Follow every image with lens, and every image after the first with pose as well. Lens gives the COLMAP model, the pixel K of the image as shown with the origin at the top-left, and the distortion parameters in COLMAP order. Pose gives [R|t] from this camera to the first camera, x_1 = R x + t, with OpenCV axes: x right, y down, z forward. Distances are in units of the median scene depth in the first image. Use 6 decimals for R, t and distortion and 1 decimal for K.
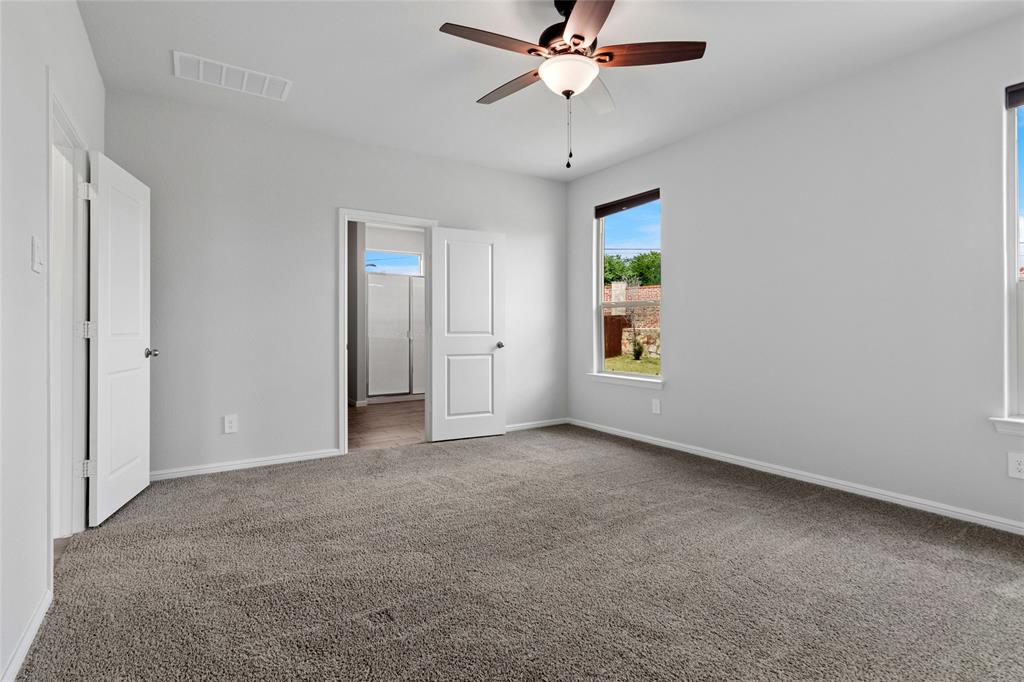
lens RADIAL K [[496.9, 0, 512.9], [0, 496.9, 328.8], [0, 0, 1]] dist [-0.001379, 0.000205]
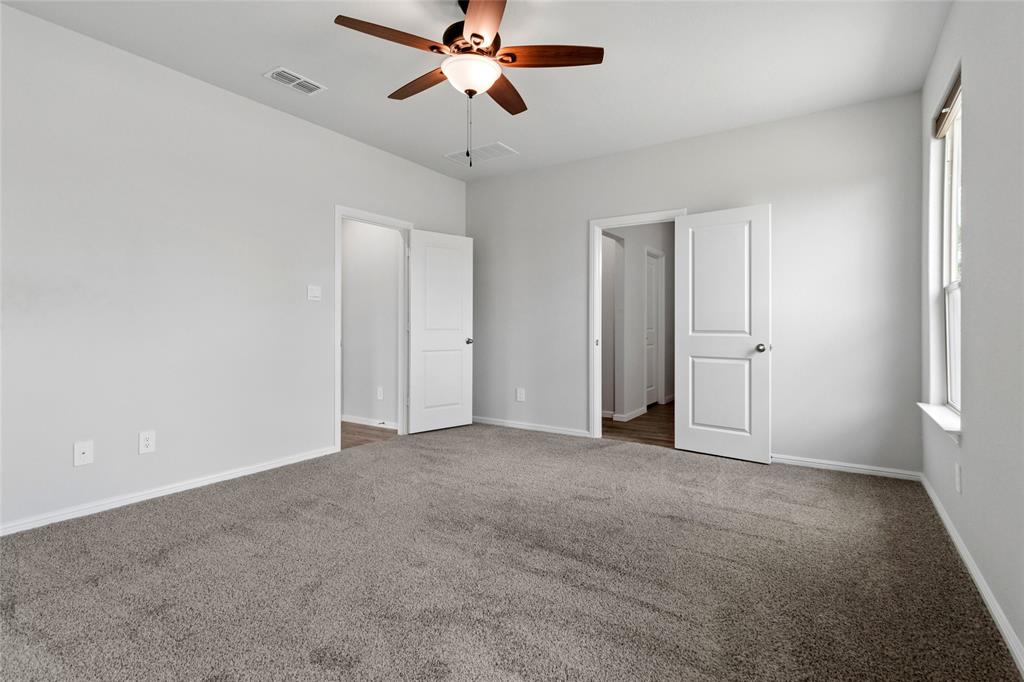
lens RADIAL K [[496.9, 0, 512.9], [0, 496.9, 328.8], [0, 0, 1]] dist [-0.001379, 0.000205]
pose [[0.379293, 0.010093, -0.925222, 0.575130], [0.002746, 0.999924, 0.012034, -0.009019], [0.925273, -0.007105, 0.379236, 0.359938]]
